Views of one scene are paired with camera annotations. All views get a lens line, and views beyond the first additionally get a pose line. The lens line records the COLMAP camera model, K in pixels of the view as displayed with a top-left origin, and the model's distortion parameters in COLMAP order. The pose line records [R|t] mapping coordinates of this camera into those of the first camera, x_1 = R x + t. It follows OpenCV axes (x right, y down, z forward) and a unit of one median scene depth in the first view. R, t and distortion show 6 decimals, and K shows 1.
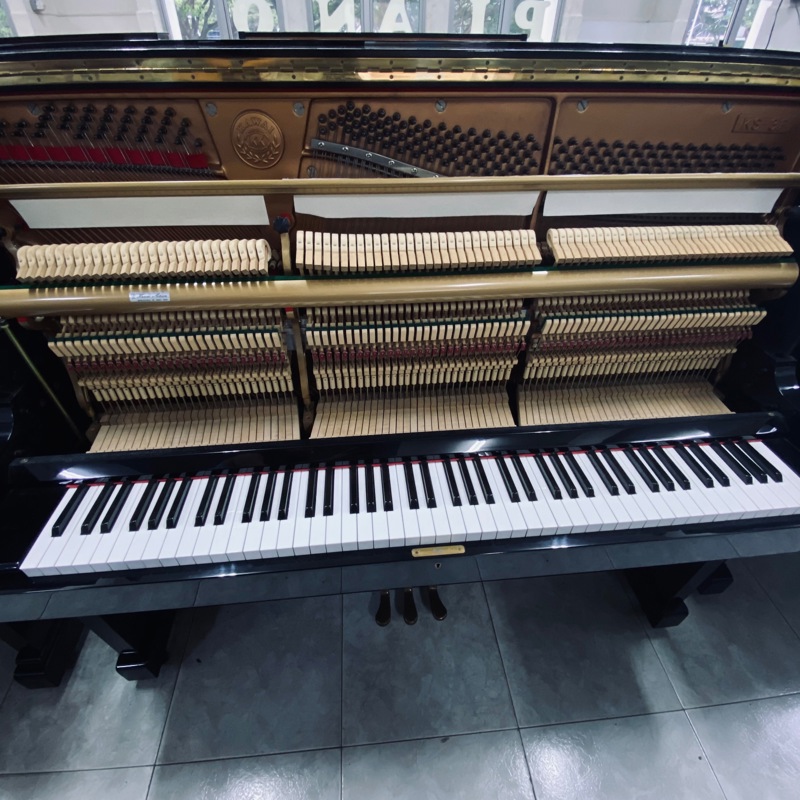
lens RADIAL K [[428.4, 0, 400.0], [0, 428.4, 400.0], [0, 0, 1]] dist [0.005768, -0.008485]
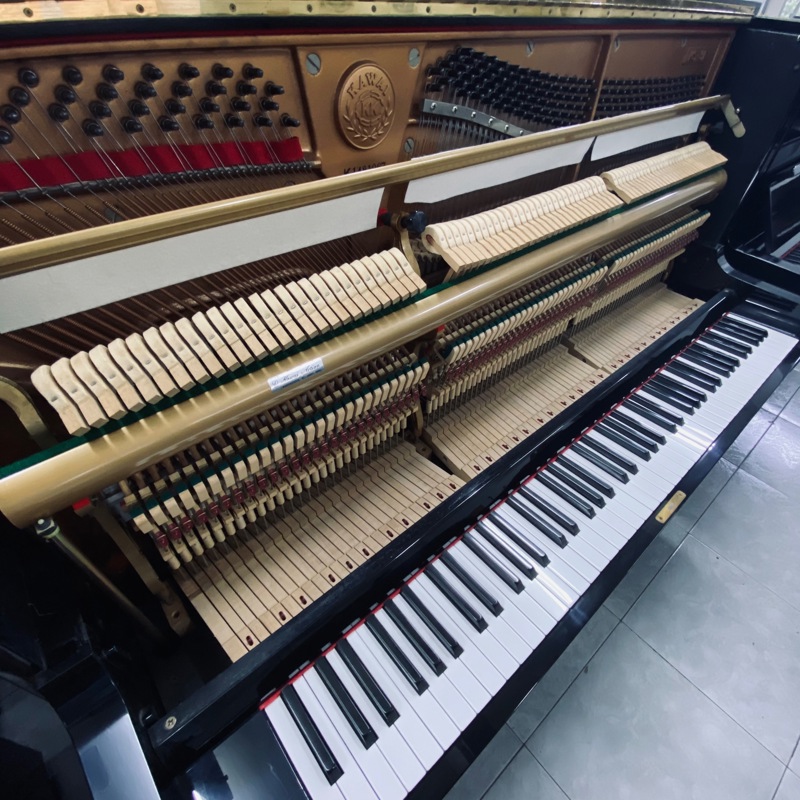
lens RADIAL K [[428.4, 0, 400.0], [0, 428.4, 400.0], [0, 0, 1]] dist [0.005768, -0.008485]
pose [[0.819993, -0.382604, 0.425705, -0.764704], [0.353888, 0.923456, 0.148301, -0.252626], [-0.449860, 0.029046, 0.892627, 0.369613]]
